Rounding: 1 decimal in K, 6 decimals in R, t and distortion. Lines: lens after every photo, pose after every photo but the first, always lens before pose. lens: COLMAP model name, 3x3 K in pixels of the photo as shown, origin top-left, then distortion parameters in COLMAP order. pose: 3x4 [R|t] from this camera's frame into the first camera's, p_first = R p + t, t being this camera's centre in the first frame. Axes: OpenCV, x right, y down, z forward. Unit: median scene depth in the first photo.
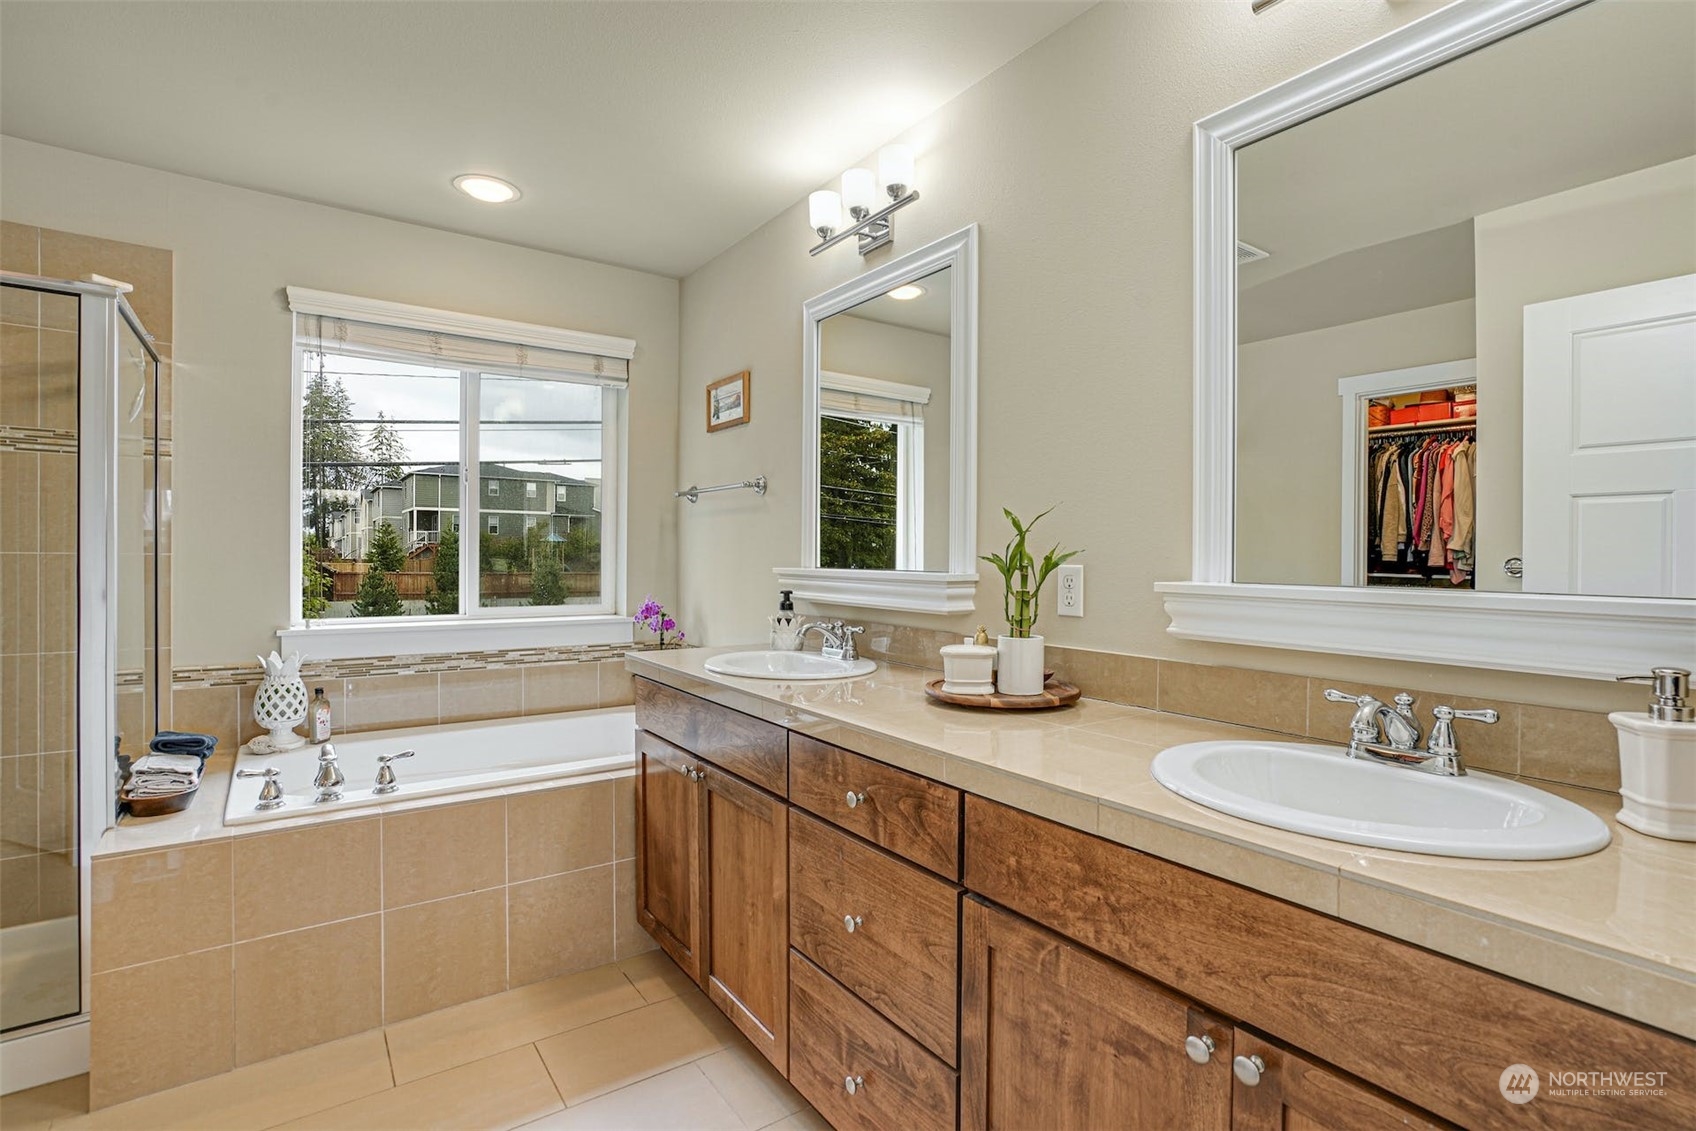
lens RADIAL K [[797.7, 0, 852.3], [0, 797.7, 565.7], [0, 0, 1]] dist [-0.028639, -0.001059]
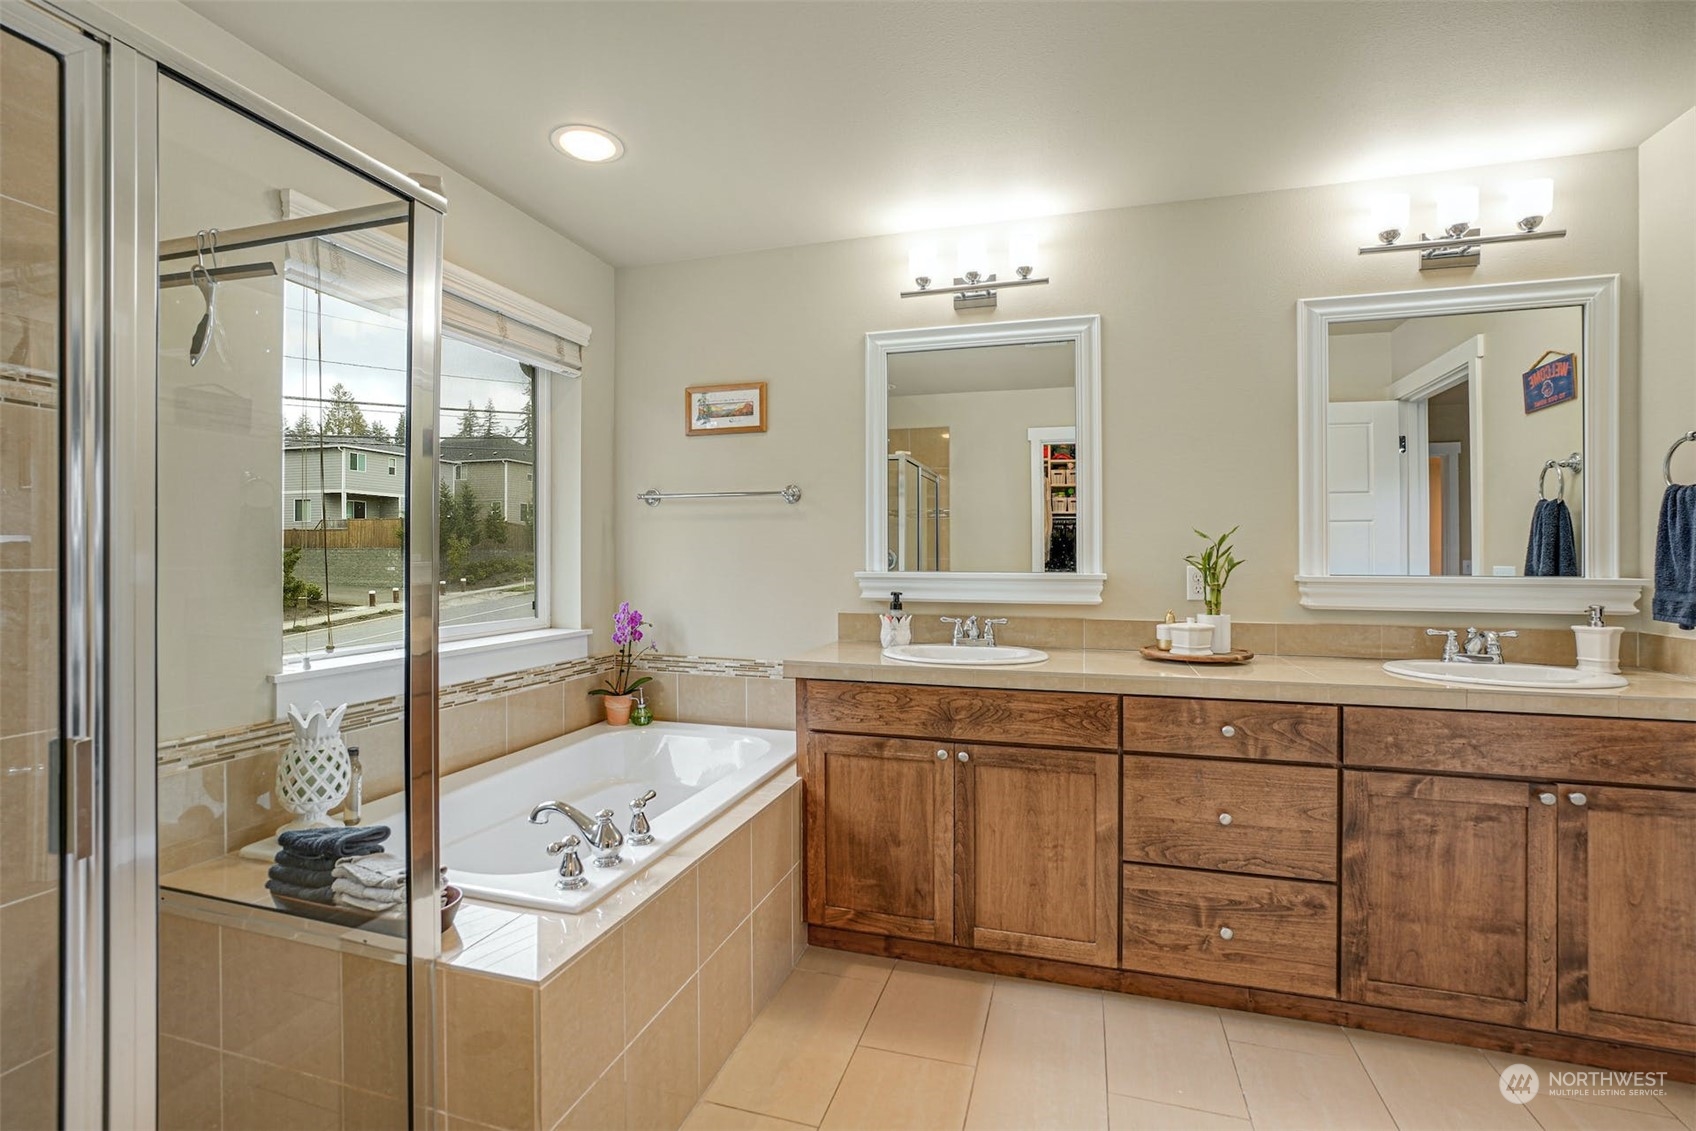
lens RADIAL K [[775.5, 0, 837.3], [0, 775.5, 554.2], [0, 0, 1]] dist [-0.019021, 0.005312]
pose [[0.805986, -0.006002, 0.591904, -1.270578], [0.013437, 0.999876, -0.008159, -0.022631], [-0.591782, 0.014529, 0.805967, 0.262641]]
